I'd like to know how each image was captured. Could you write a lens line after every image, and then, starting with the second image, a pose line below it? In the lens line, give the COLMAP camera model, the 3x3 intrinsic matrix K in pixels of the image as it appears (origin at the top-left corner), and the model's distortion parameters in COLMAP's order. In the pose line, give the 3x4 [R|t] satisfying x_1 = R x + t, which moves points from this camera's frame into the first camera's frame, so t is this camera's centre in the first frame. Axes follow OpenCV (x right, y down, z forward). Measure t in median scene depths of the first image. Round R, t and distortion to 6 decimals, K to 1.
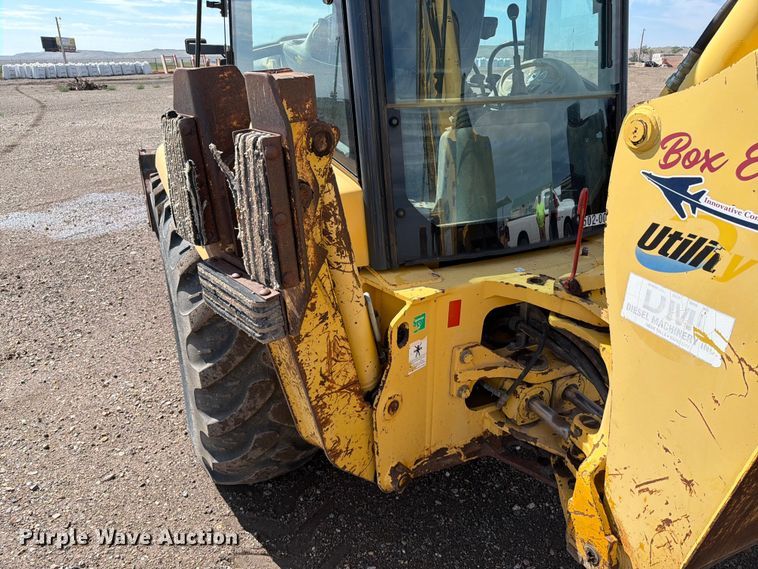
lens RADIAL K [[528.7, 0, 386.3], [0, 528.7, 283.7], [0, 0, 1]] dist [0.057373, -0.087412]
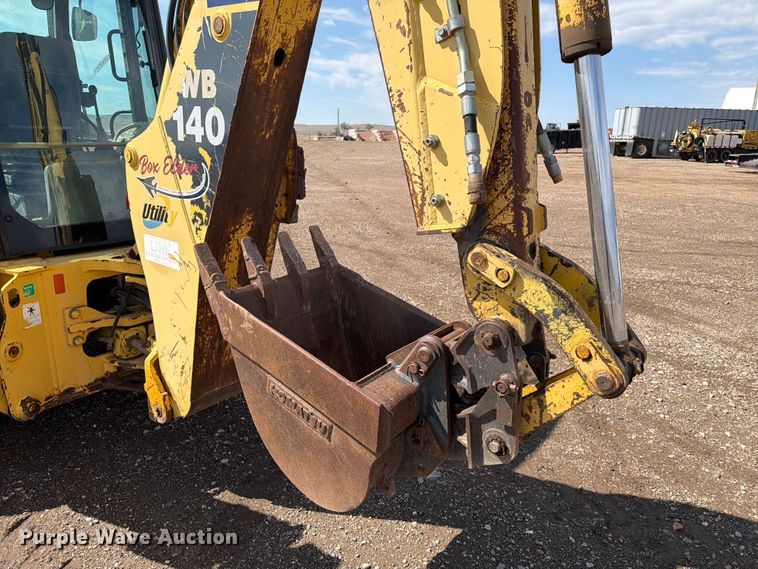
lens RADIAL K [[528.7, 0, 386.3], [0, 528.7, 283.7], [0, 0, 1]] dist [0.057373, -0.087412]
pose [[0.887566, -0.104217, 0.448737, 0.269969], [0.157528, 0.984016, -0.083045, 0.321010], [-0.432910, 0.144397, 0.889797, -0.705876]]
